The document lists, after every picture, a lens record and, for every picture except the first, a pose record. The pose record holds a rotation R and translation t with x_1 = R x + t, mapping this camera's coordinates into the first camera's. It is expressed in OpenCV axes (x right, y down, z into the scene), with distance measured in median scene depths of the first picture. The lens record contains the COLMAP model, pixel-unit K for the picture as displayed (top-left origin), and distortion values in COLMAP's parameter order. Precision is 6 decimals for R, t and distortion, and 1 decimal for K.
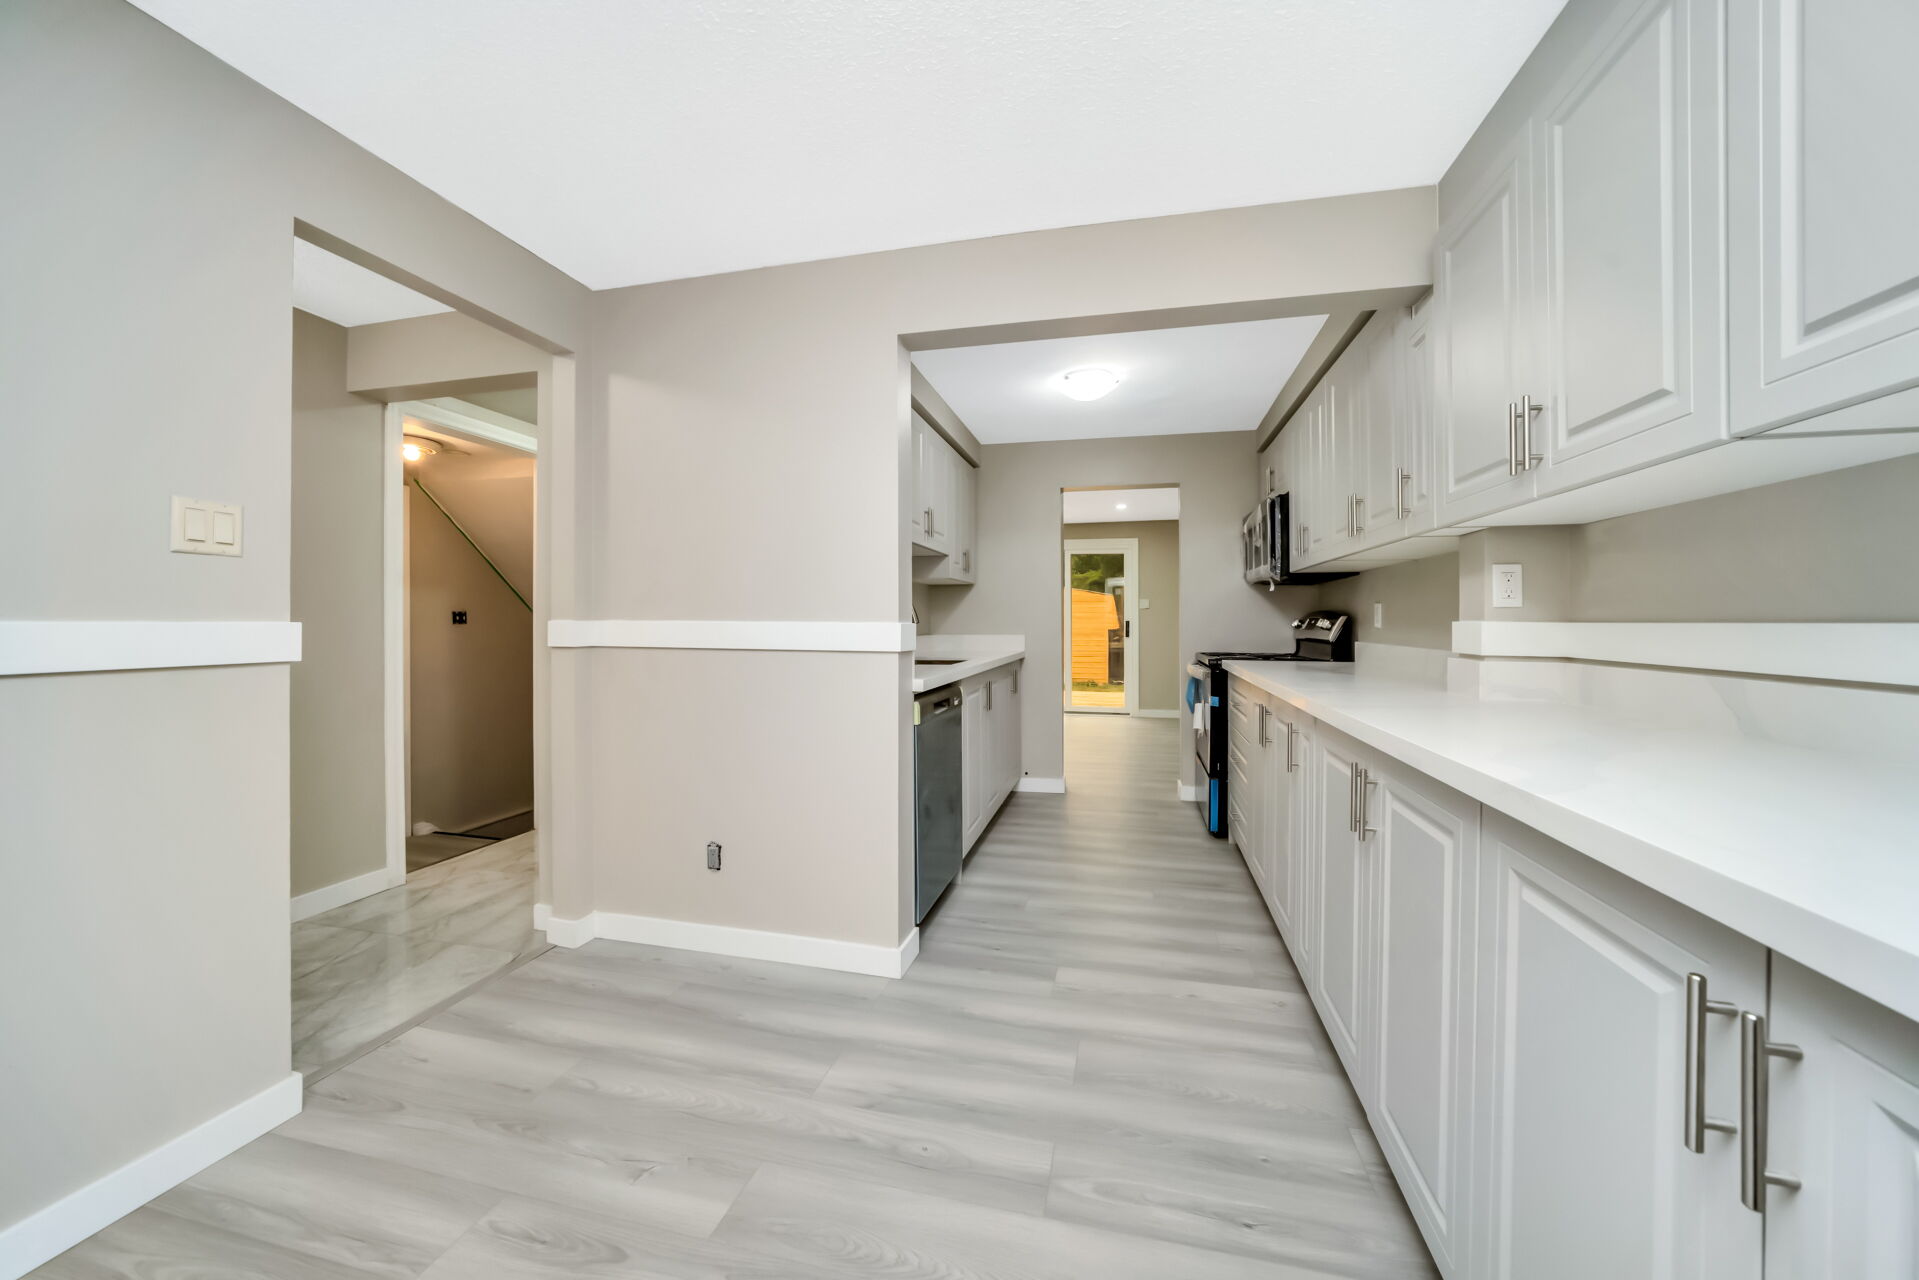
lens RADIAL K [[683.1, 0, 975.5], [0, 683.1, 622.3], [0, 0, 1]] dist [-0.007941, 0.000143]
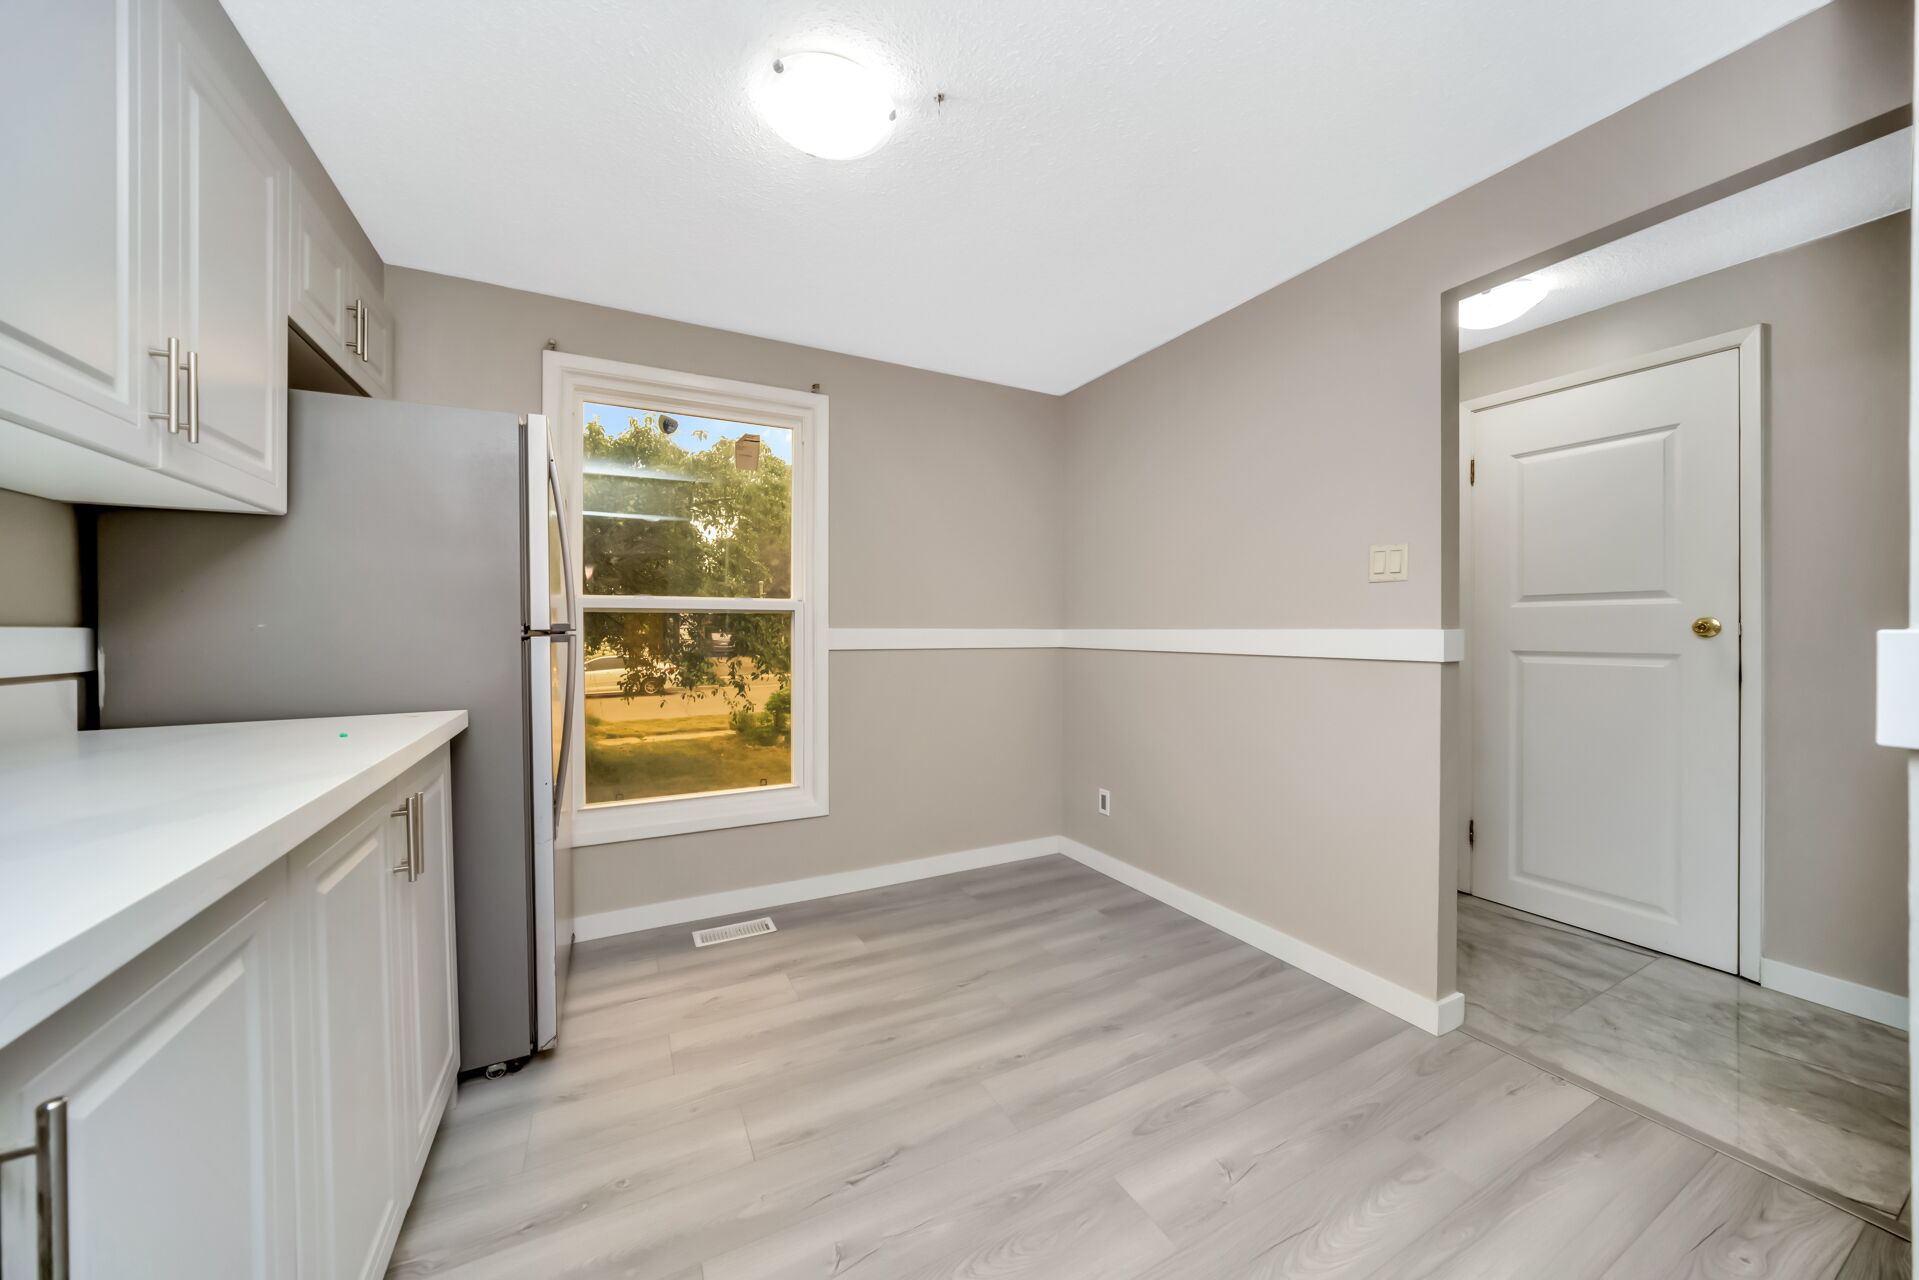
lens RADIAL K [[683.1, 0, 975.5], [0, 683.1, 622.3], [0, 0, 1]] dist [-0.007941, 0.000143]
pose [[-0.751978, -0.006207, -0.659159, 0.339669], [-0.005812, 0.999979, -0.002786, -0.003345], [0.659162, 0.001736, -0.751999, 1.095180]]
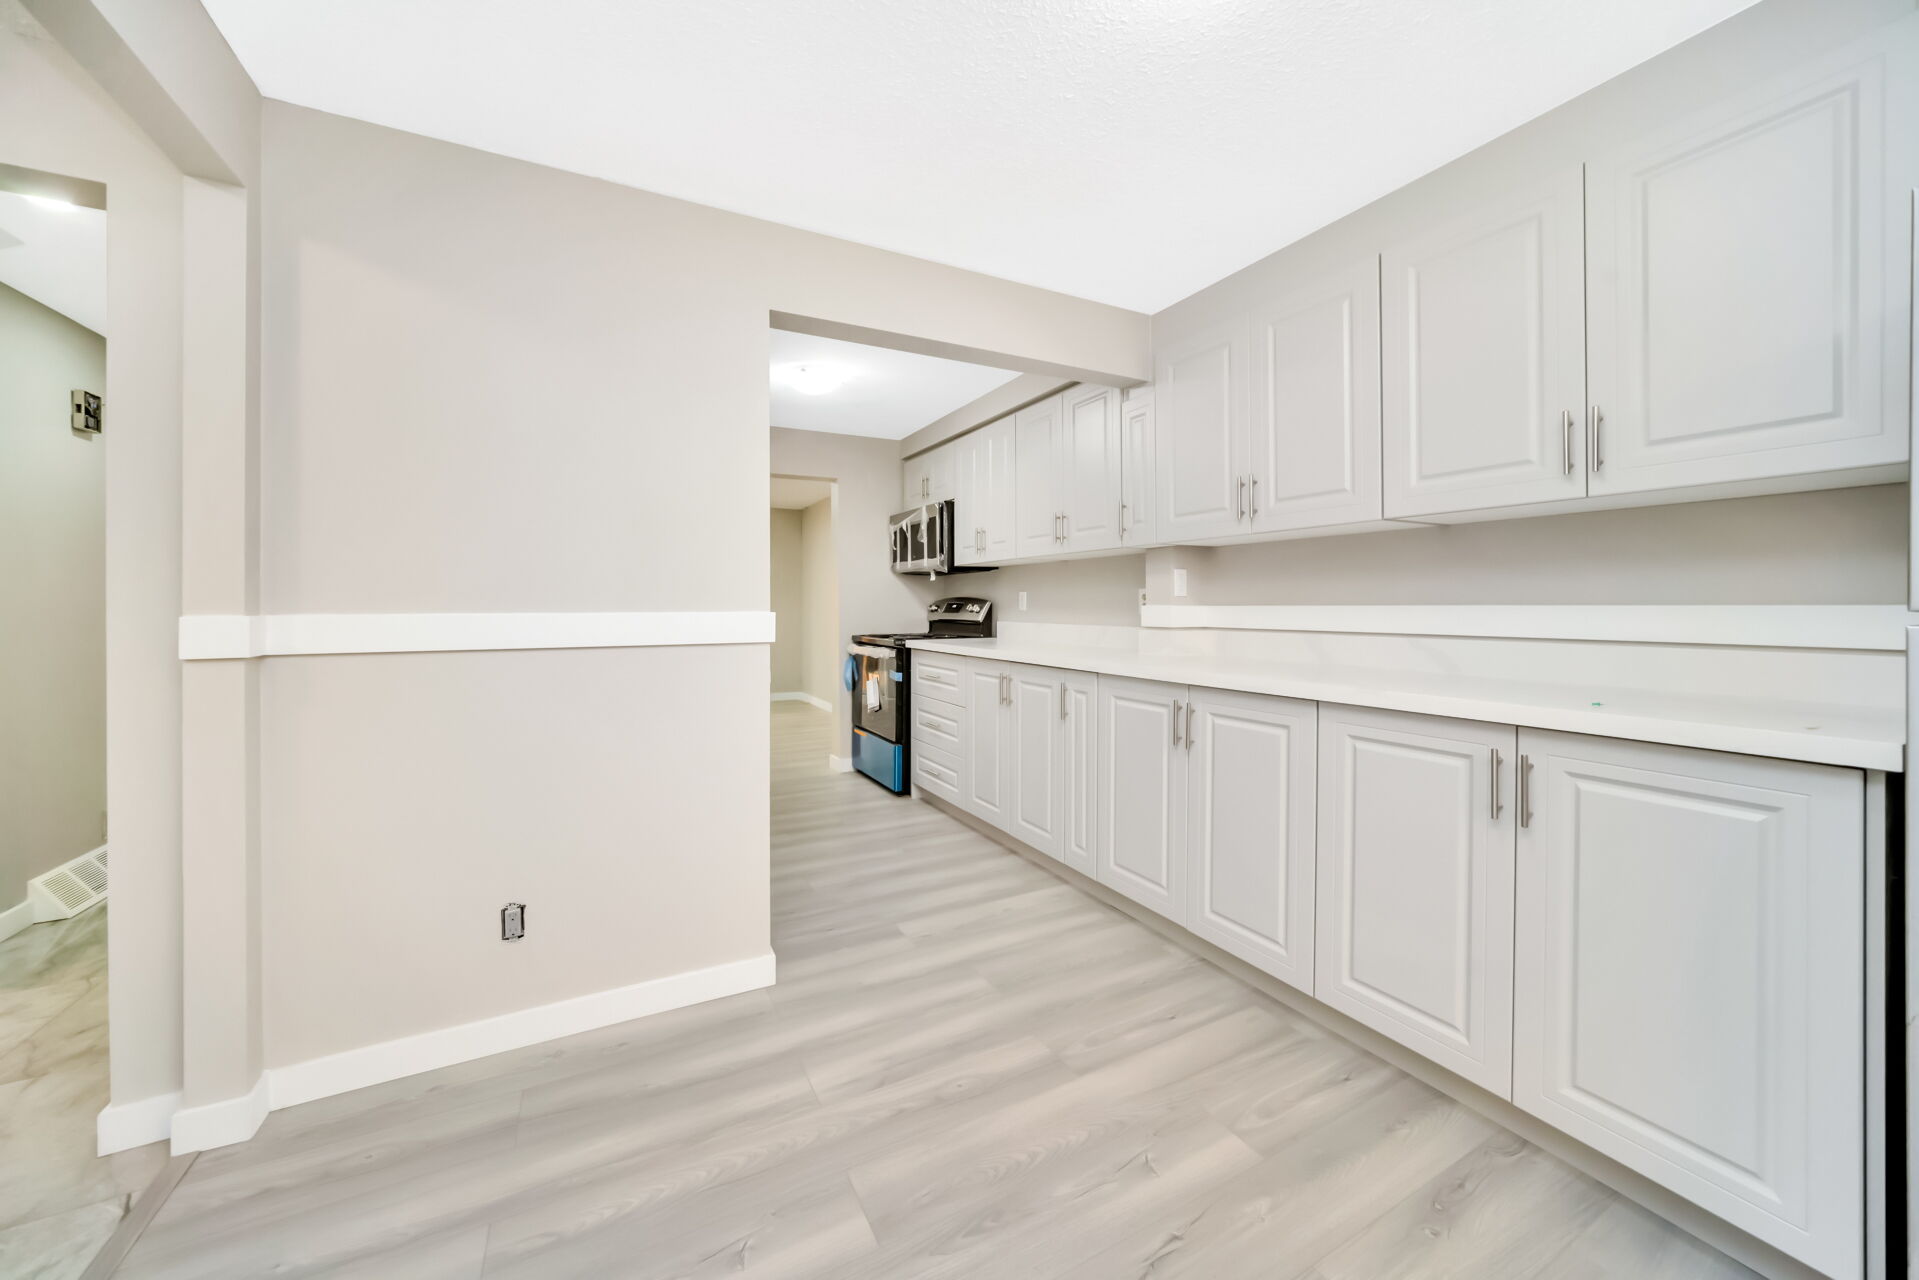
lens RADIAL K [[688.9, 0, 963.3], [0, 688.9, 606.8], [0, 0, 1]] dist [-0.001494, 0.000300]
pose [[0.756427, -0.009726, 0.654006, -0.606581], [0.009807, 0.999946, 0.003528, -0.007522], [-0.654005, 0.003745, 0.756481, 0.109521]]
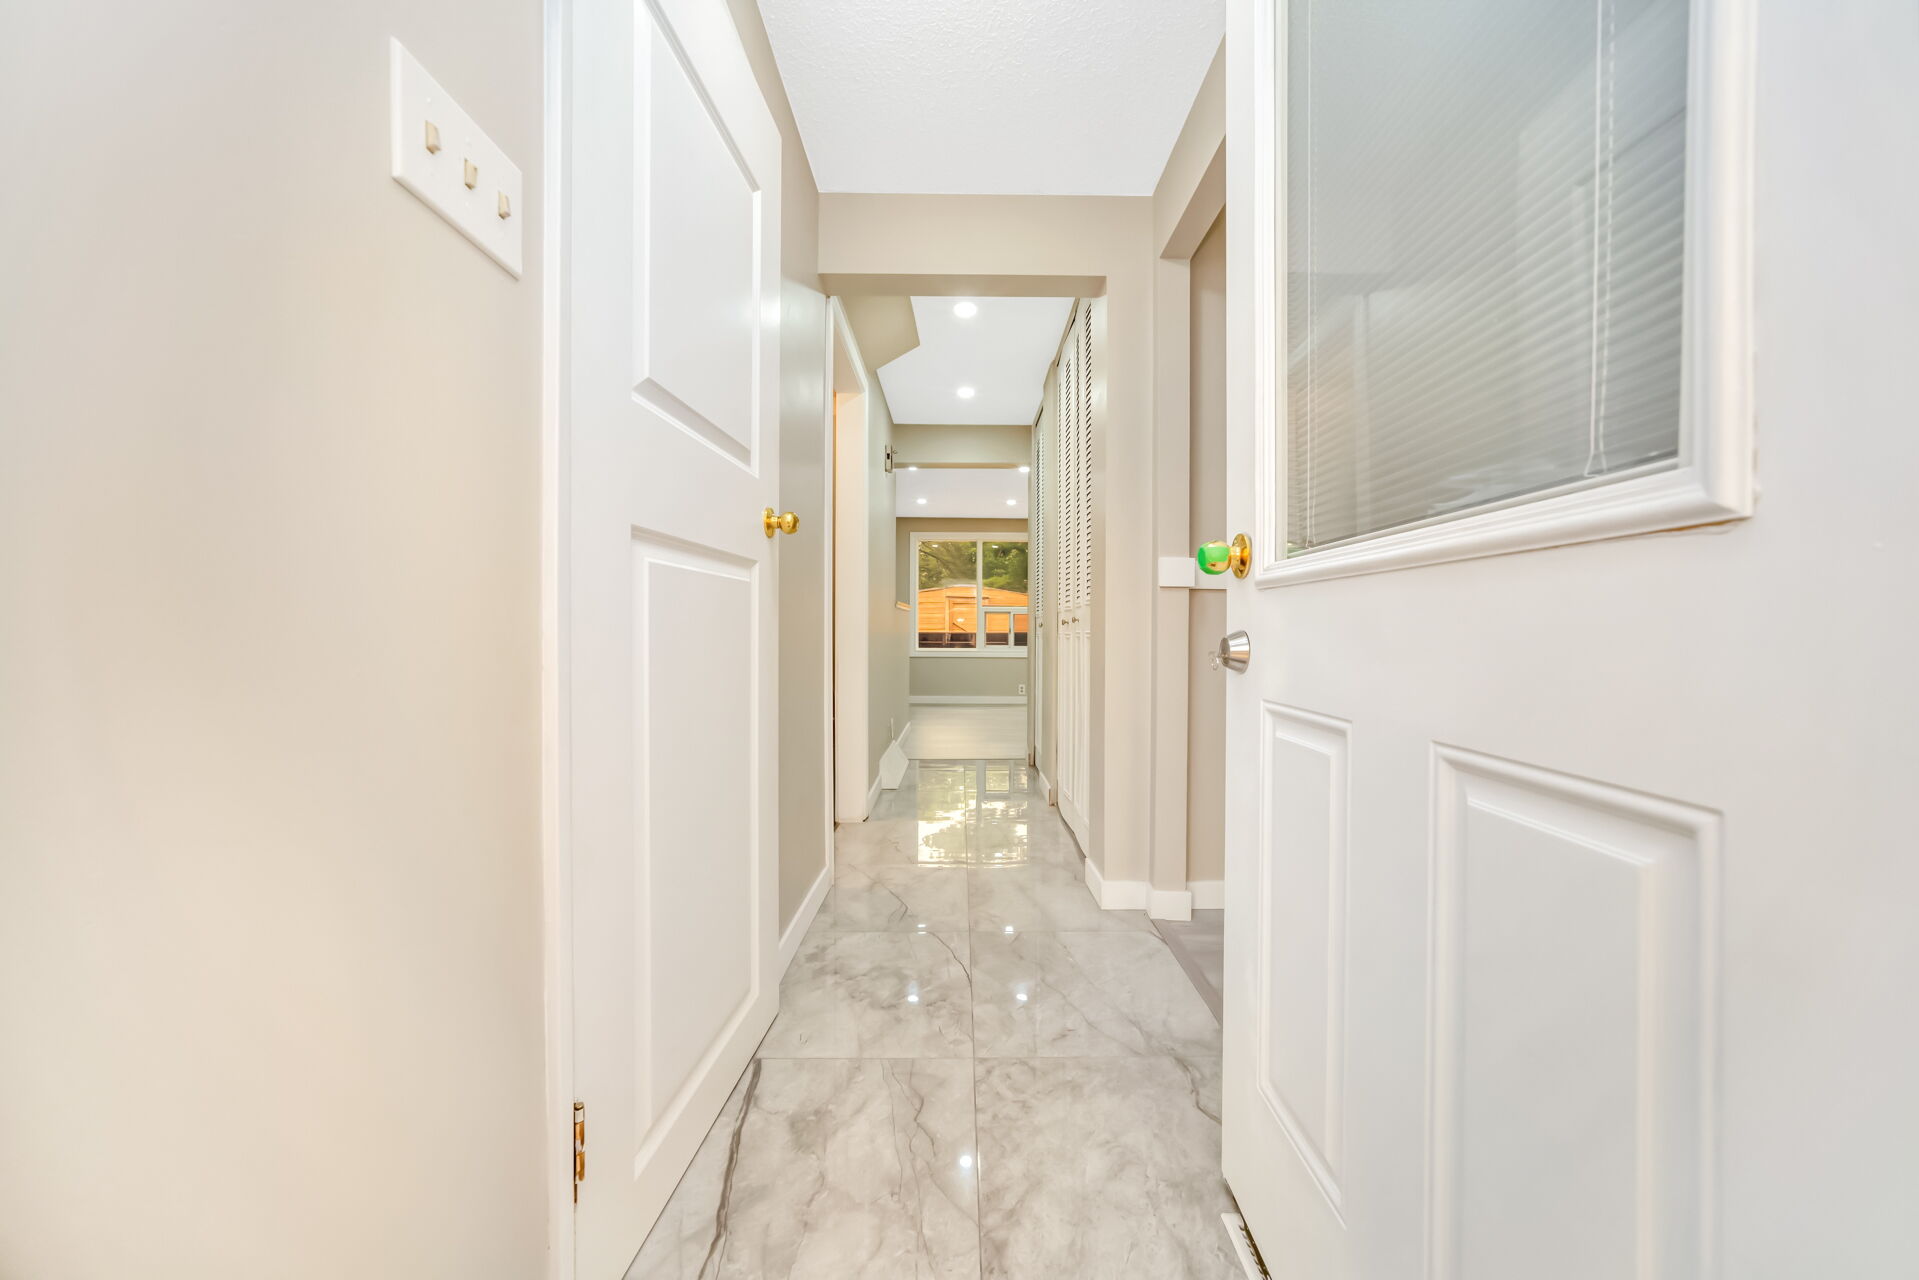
lens RADIAL K [[683.1, 0, 975.5], [0, 683.1, 622.3], [0, 0, 1]] dist [-0.007941, 0.000143]
pose [[0.976264, -0.000125, 0.216582, -1.270456], [0.002763, 0.999926, -0.011877, 0.109239], [-0.216564, 0.012194, 0.976192, 0.218611]]
